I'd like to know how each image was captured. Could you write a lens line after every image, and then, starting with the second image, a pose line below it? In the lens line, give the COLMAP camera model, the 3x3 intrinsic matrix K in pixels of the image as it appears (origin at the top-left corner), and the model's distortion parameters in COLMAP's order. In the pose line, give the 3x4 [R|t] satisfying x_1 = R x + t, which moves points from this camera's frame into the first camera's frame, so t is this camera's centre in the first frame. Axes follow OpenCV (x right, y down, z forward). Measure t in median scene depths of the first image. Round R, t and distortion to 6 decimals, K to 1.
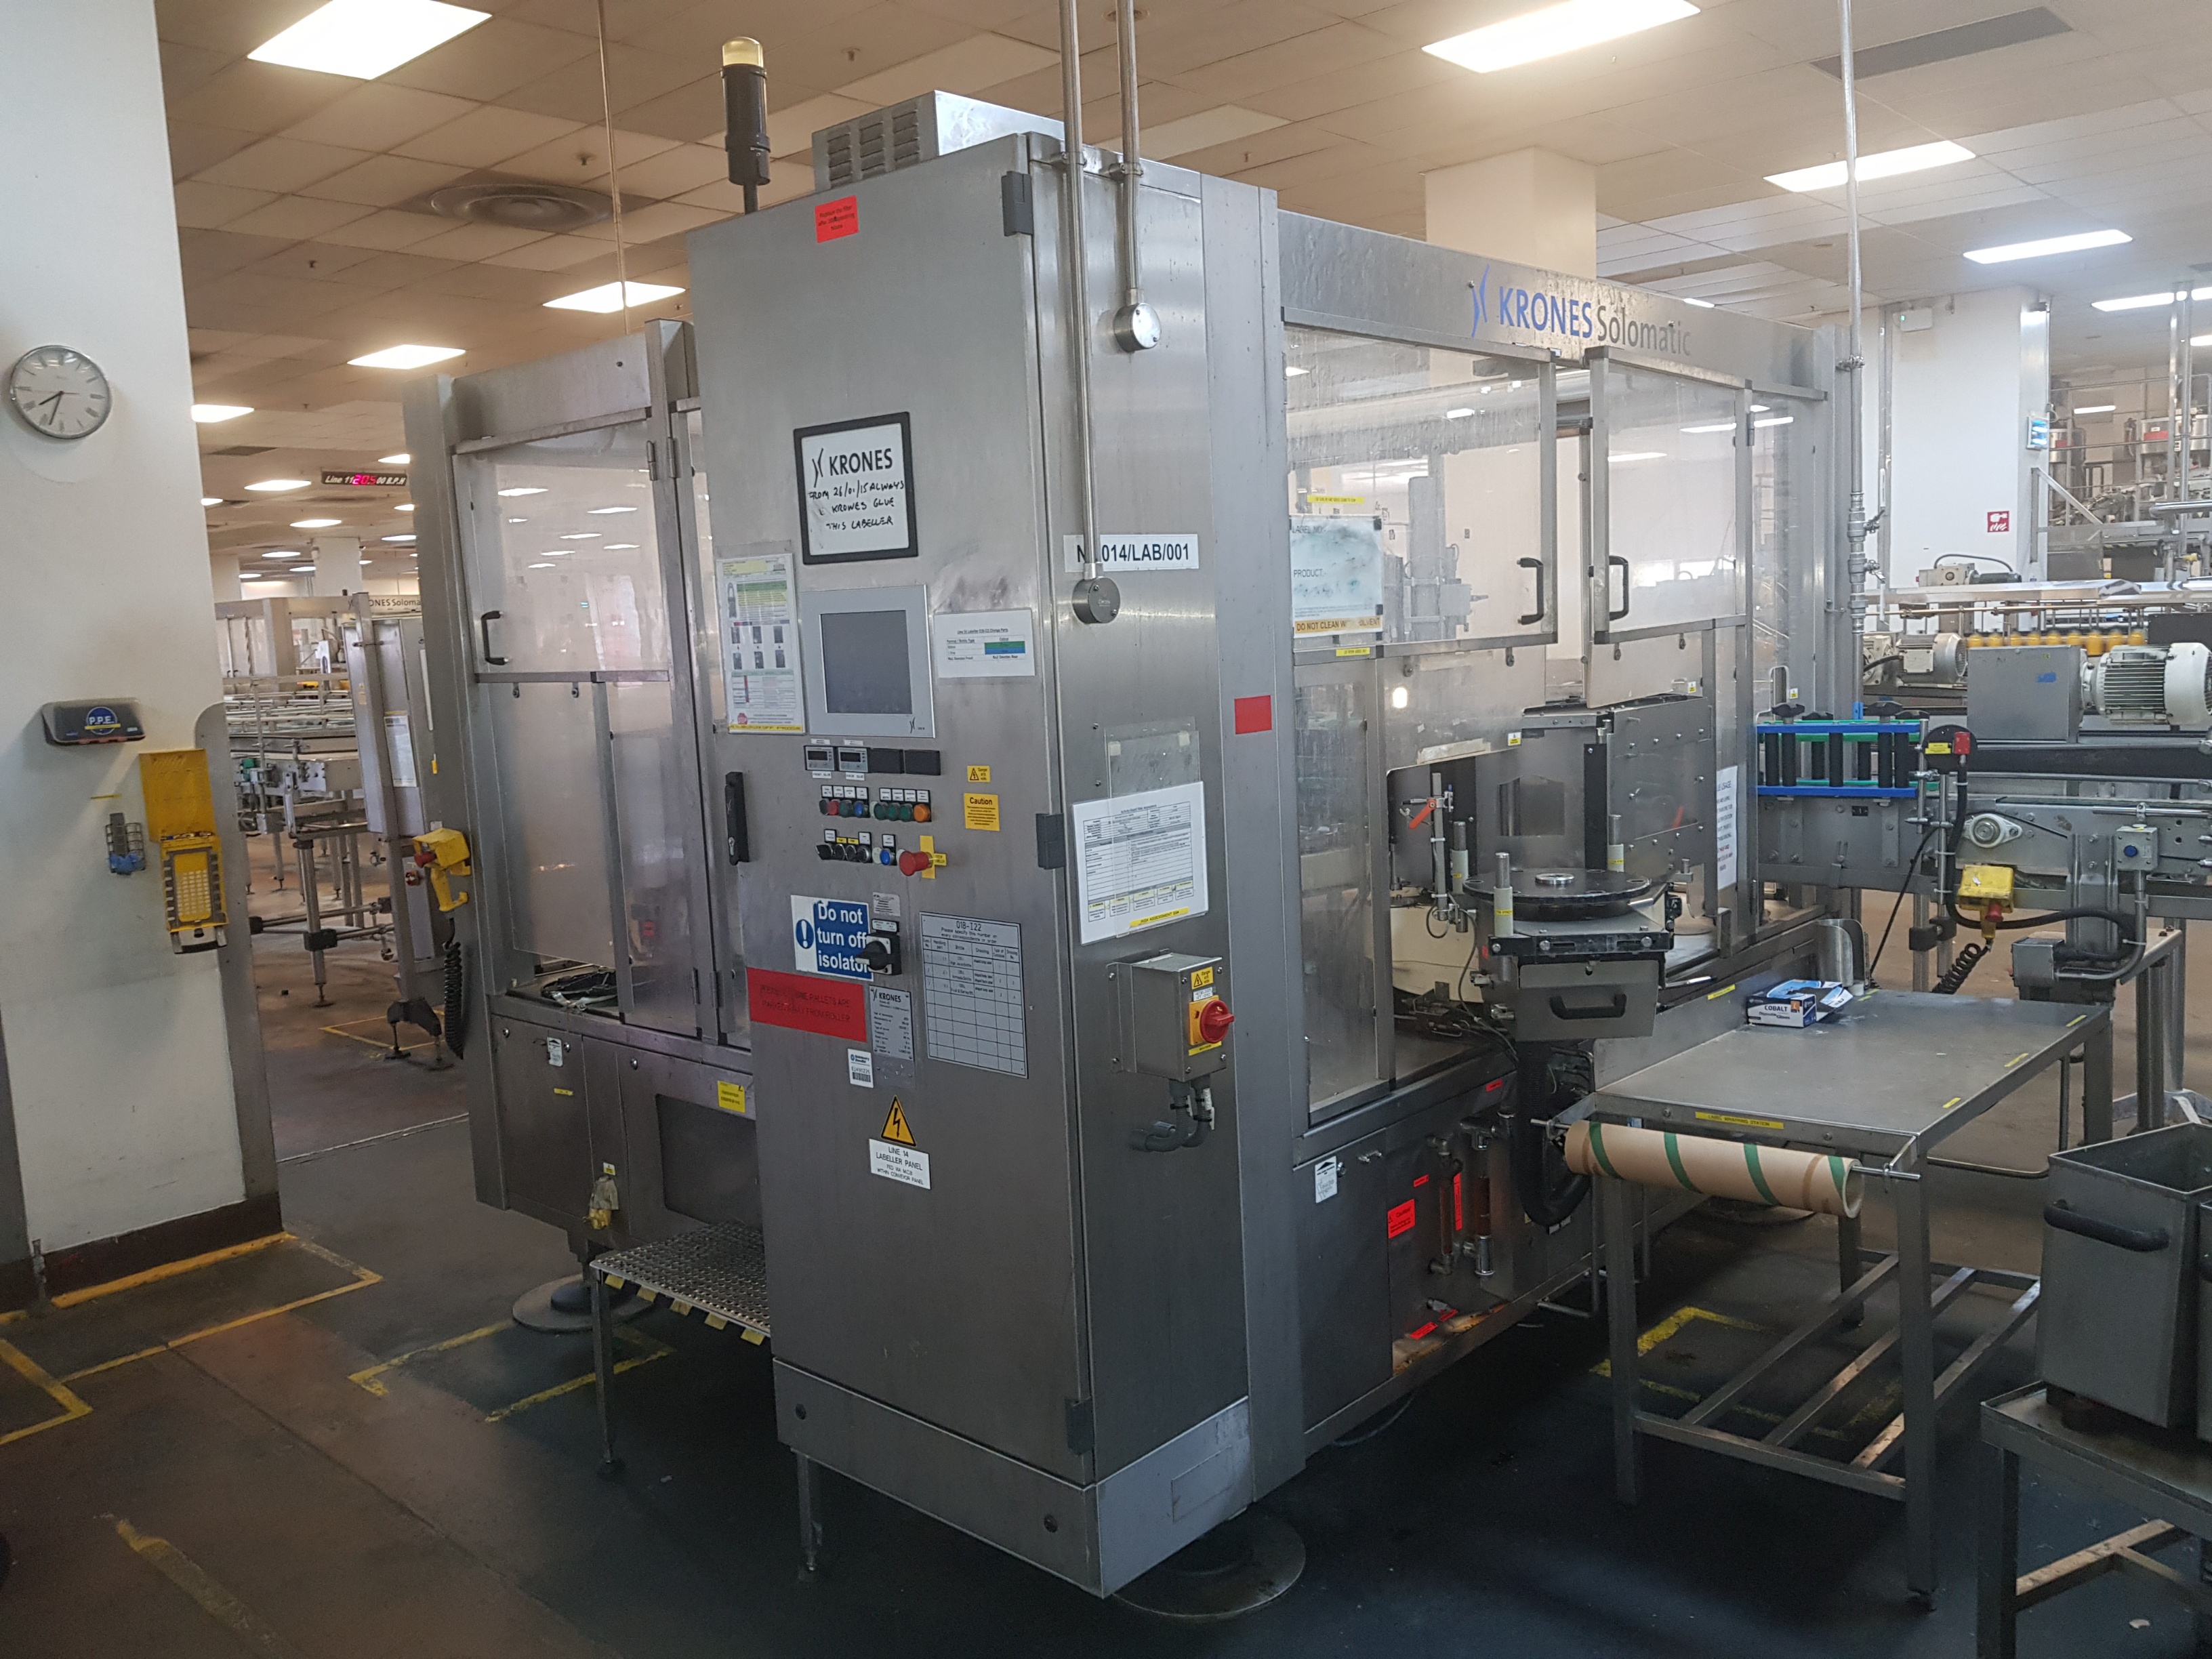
lens RADIAL K [[1772.6, 0, 1087.1], [0, 1772.6, 815.4], [0, 0, 1]] dist [0.071813, -0.036126]
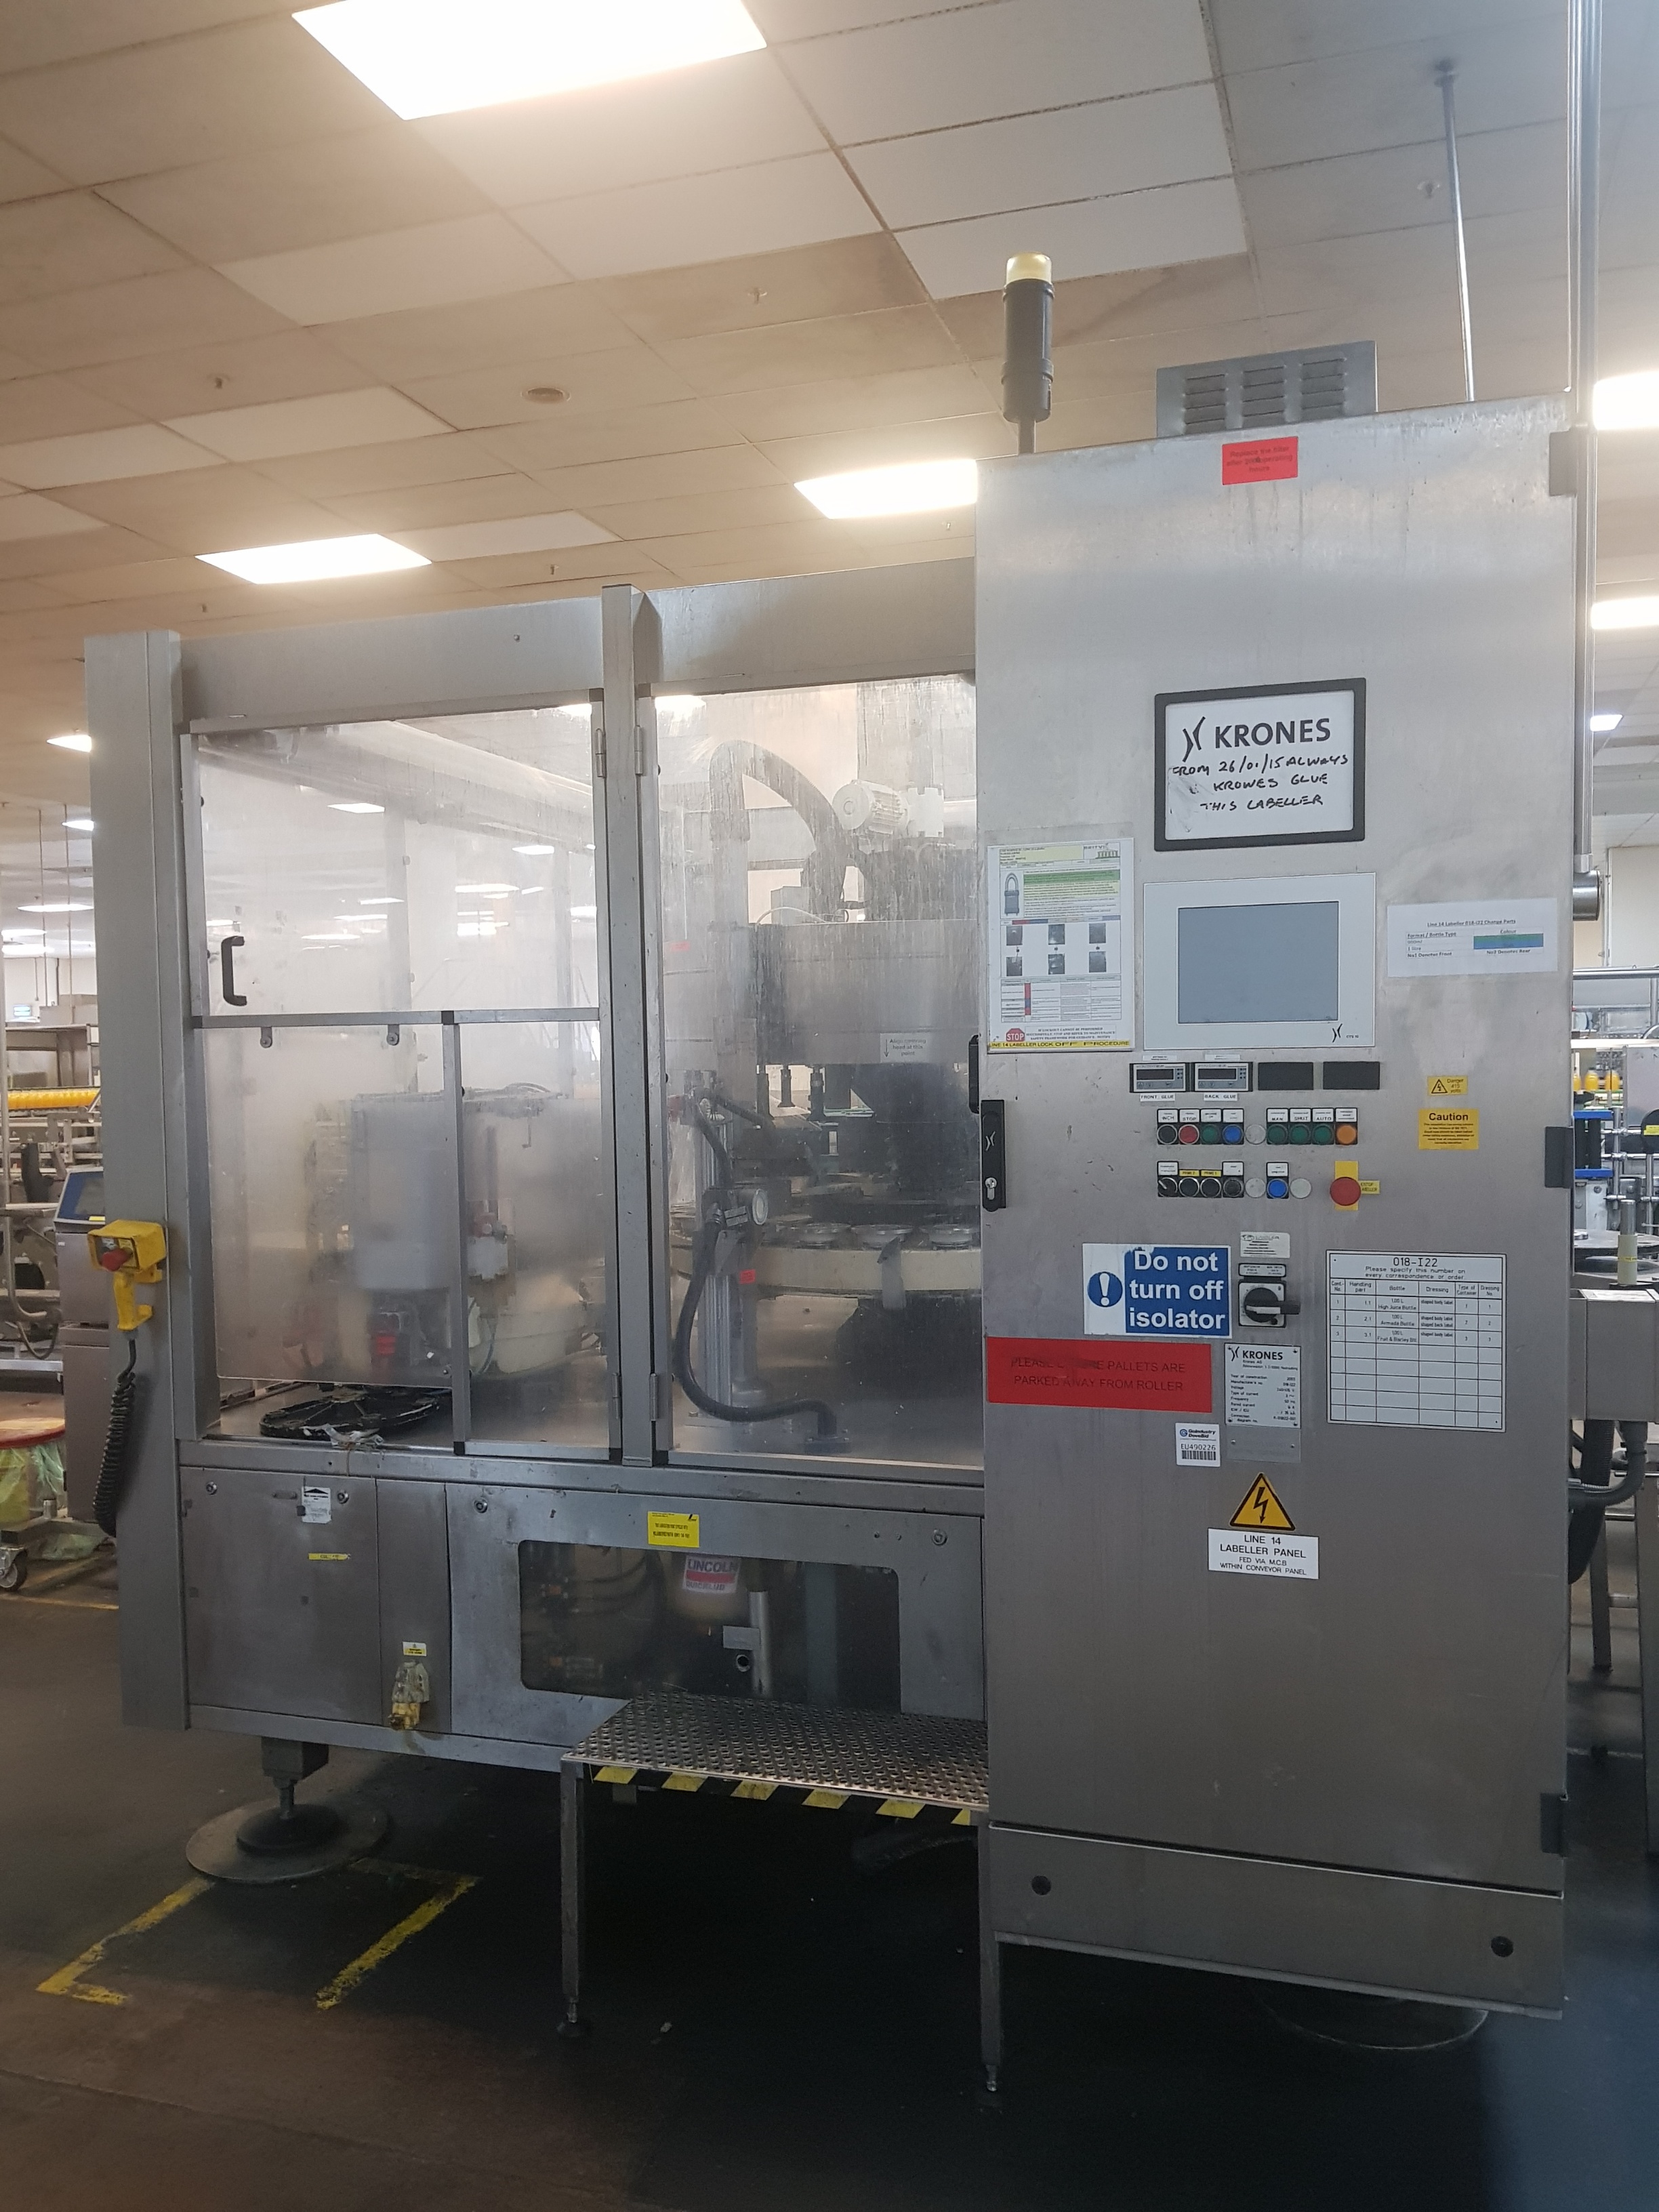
lens RADIAL K [[1772.6, 0, 835.4], [0, 1772.6, 1121.9], [0, 0, 1]] dist [0.071813, -0.036126]
pose [[0.908185, 0.015630, 0.418277, -0.648418], [0.021277, 0.996287, -0.083427, 0.056932], [-0.418028, 0.084667, 0.904480, 0.295291]]
